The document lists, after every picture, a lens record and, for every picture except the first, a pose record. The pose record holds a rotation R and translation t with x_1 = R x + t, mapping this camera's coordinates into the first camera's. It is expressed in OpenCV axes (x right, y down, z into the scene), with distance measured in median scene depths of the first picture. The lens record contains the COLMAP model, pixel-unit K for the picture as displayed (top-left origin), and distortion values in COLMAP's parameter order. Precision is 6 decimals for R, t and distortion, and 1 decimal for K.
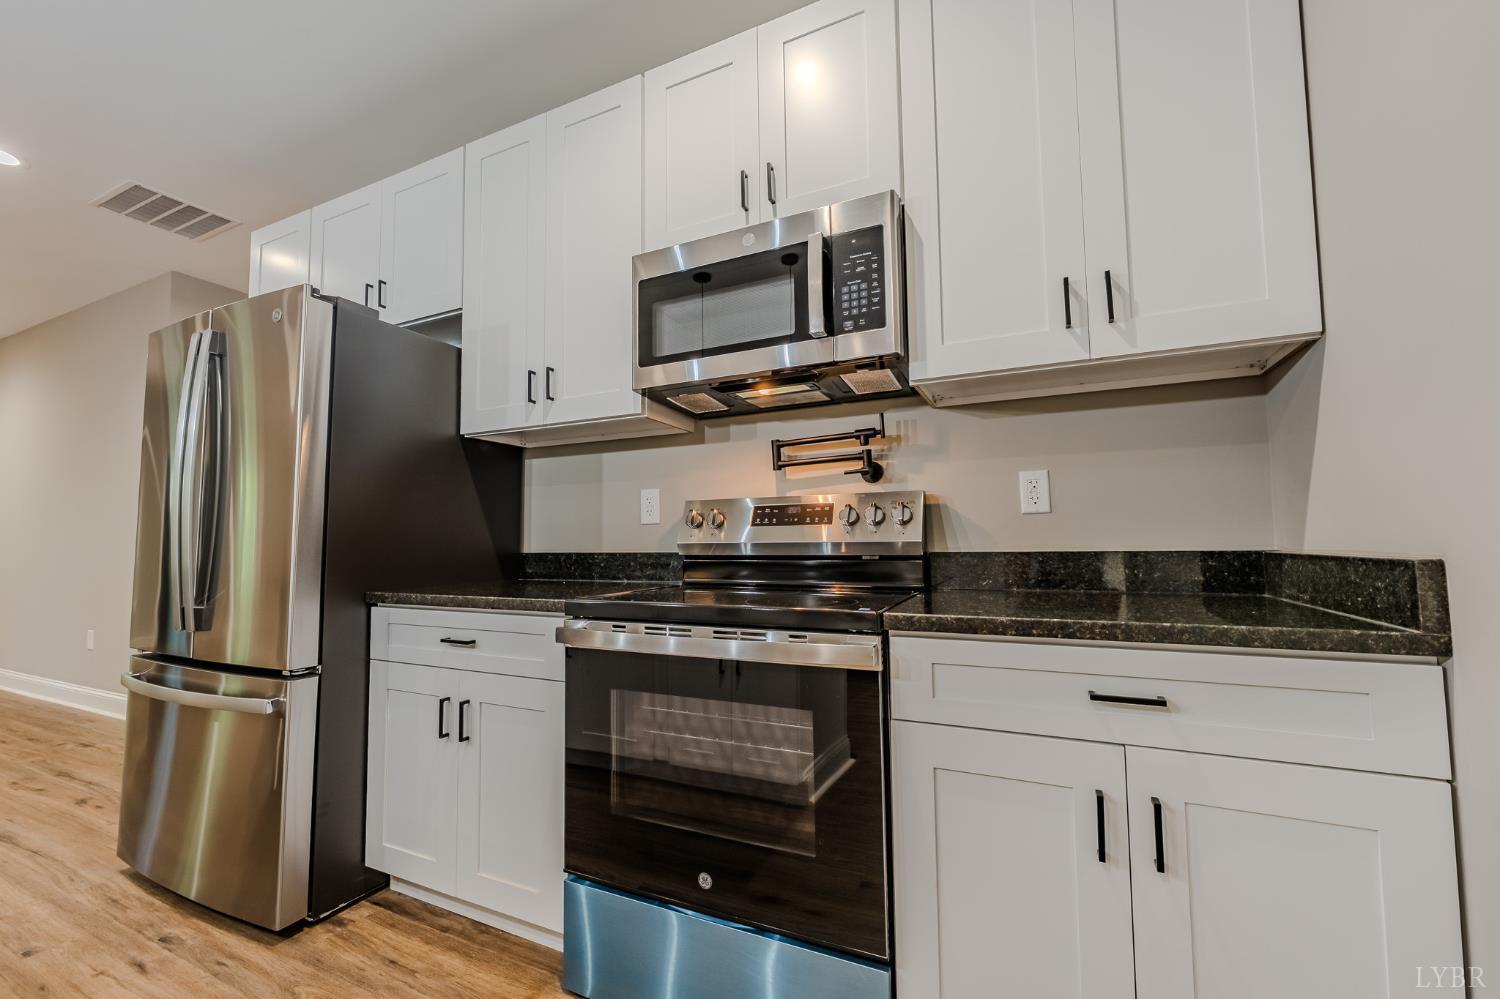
lens RADIAL K [[600.7, 0, 728.3], [0, 600.7, 503.4], [0, 0, 1]] dist [0.000472, -0.000385]
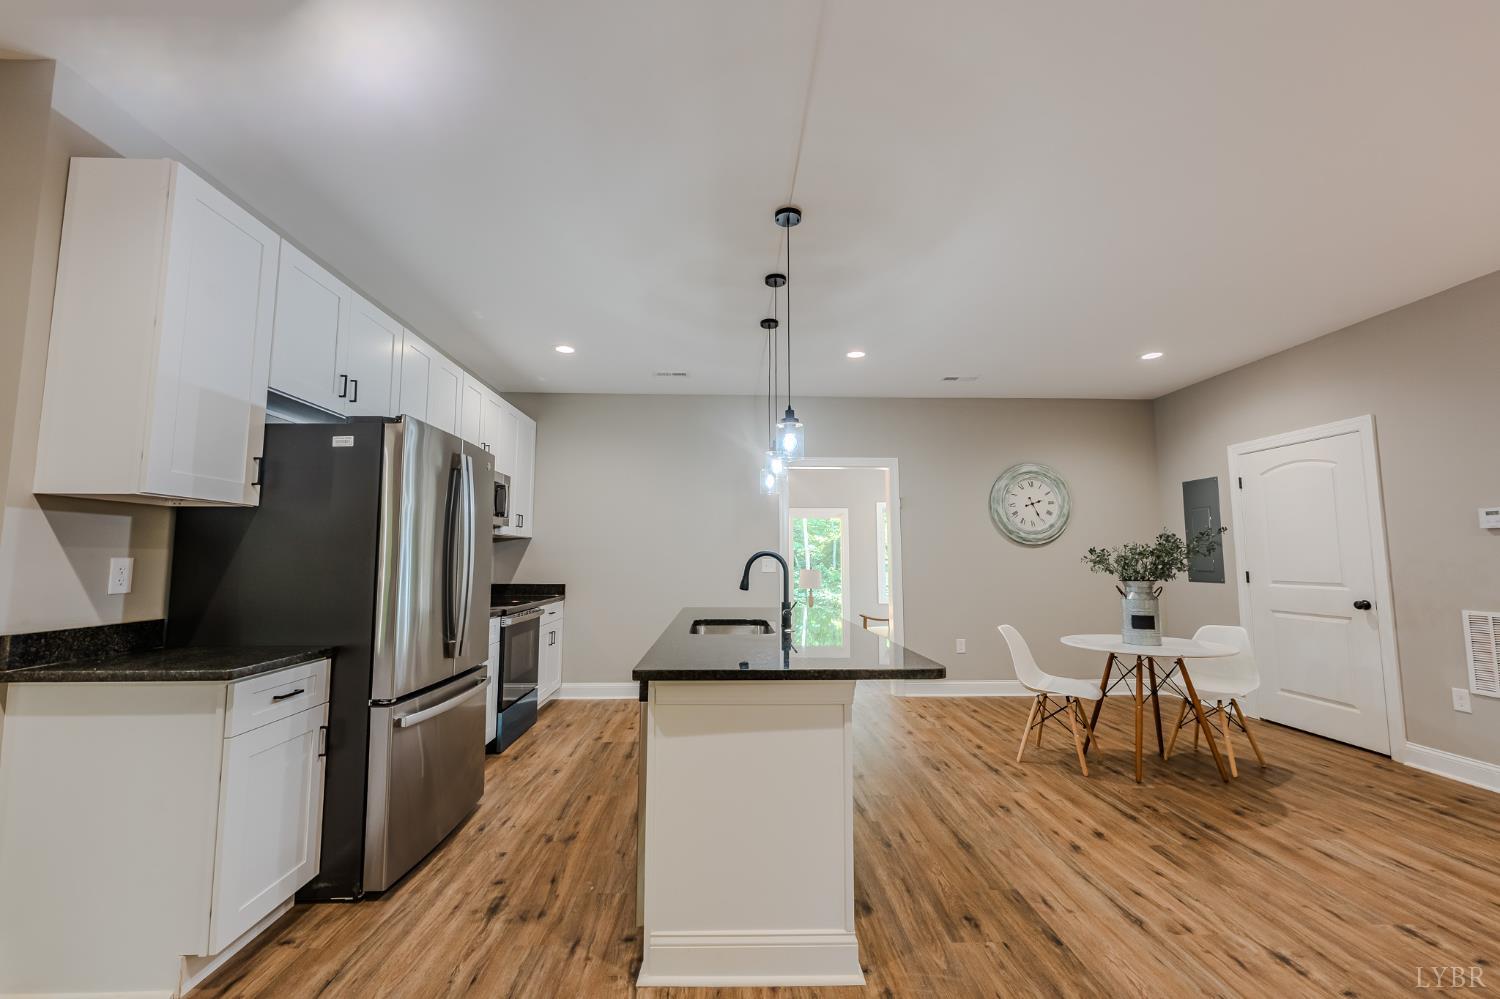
lens RADIAL K [[600.7, 0, 746.8], [0, 600.7, 504.0], [0, 0, 1]] dist [0.000472, -0.000385]
pose [[-0.465393, 0.090707, 0.880444, -1.760990], [-0.059485, 0.989280, -0.133364, -0.001980], [-0.883103, -0.114440, -0.455009, 0.746878]]
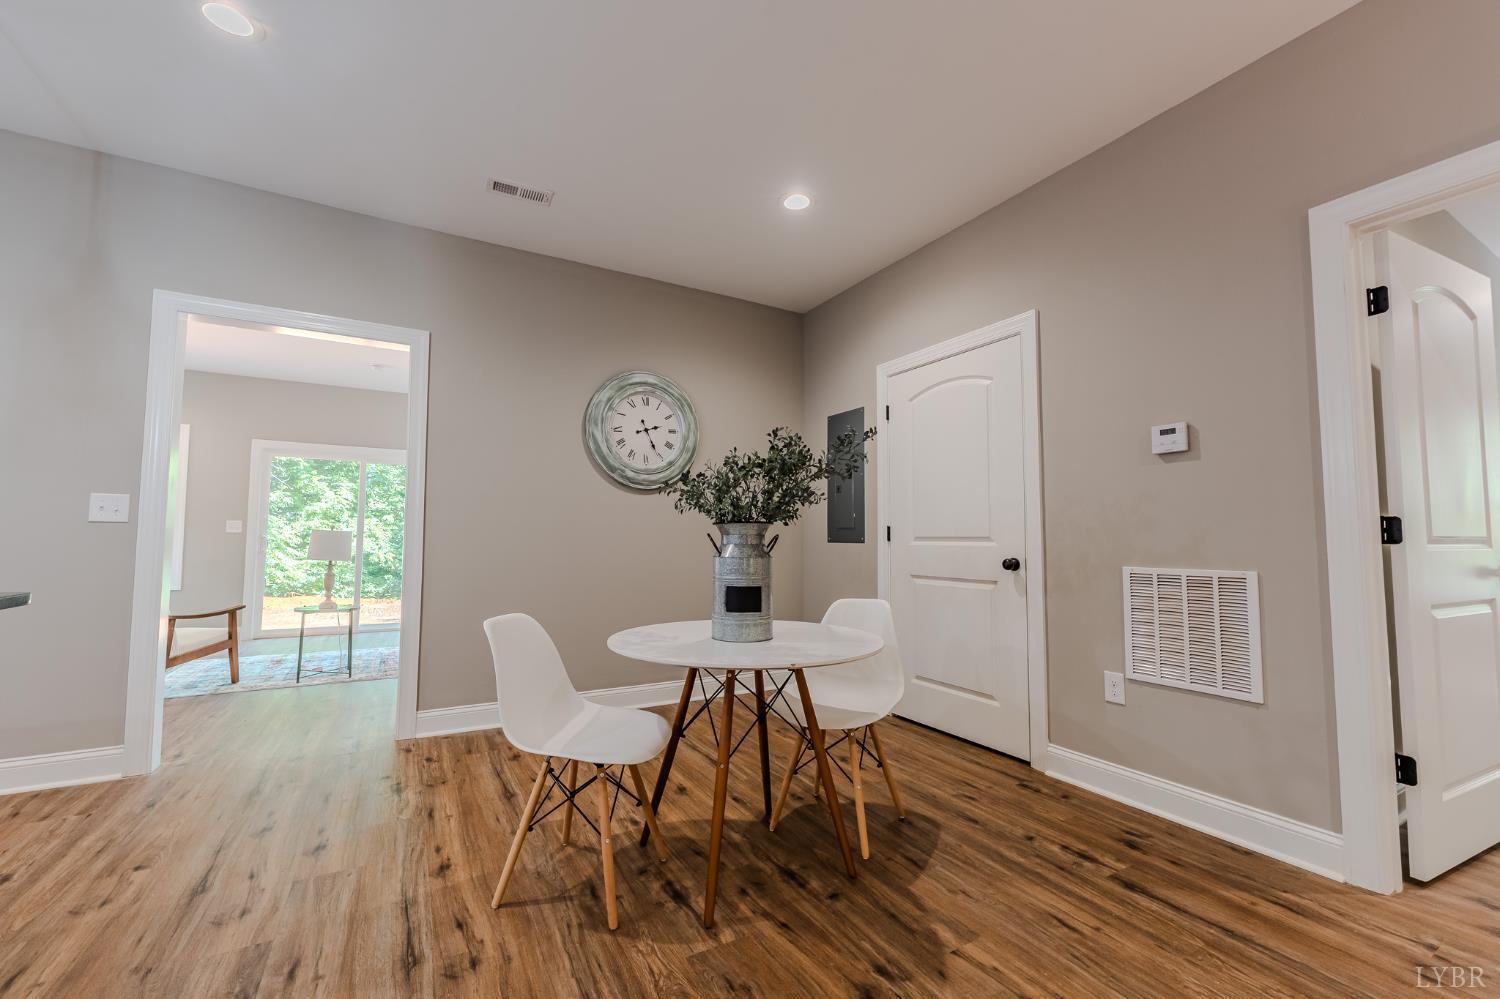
lens RADIAL K [[600.7, 0, 739.8], [0, 600.7, 506.1], [0, 0, 1]] dist [0.000472, -0.000385]
pose [[-0.816329, 0.037608, 0.576362, -1.370907], [-0.040029, 0.991795, -0.121410, 0.004858], [-0.576199, -0.122182, -0.808125, -0.104485]]
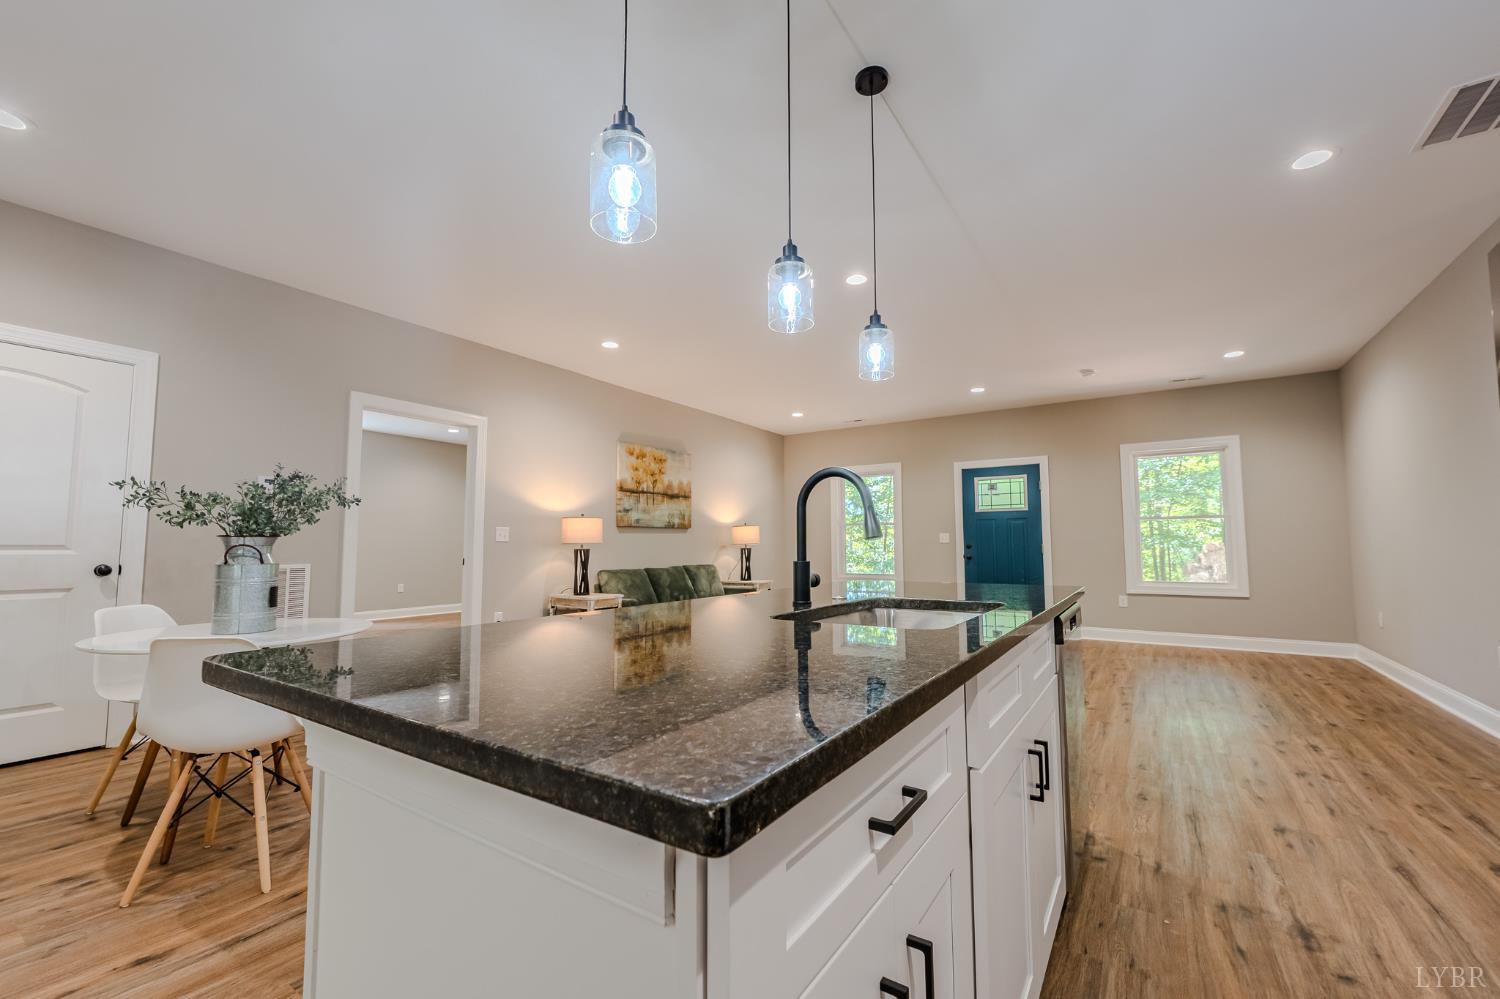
lens RADIAL K [[600.7, 0, 740.1], [0, 600.7, 505.8], [0, 0, 1]] dist [0.000472, -0.000385]
pose [[-0.156838, -0.061008, -0.985738, -0.106094], [0.070978, 0.994813, -0.072863, 0.006148], [0.985071, -0.081393, -0.151694, 0.167104]]
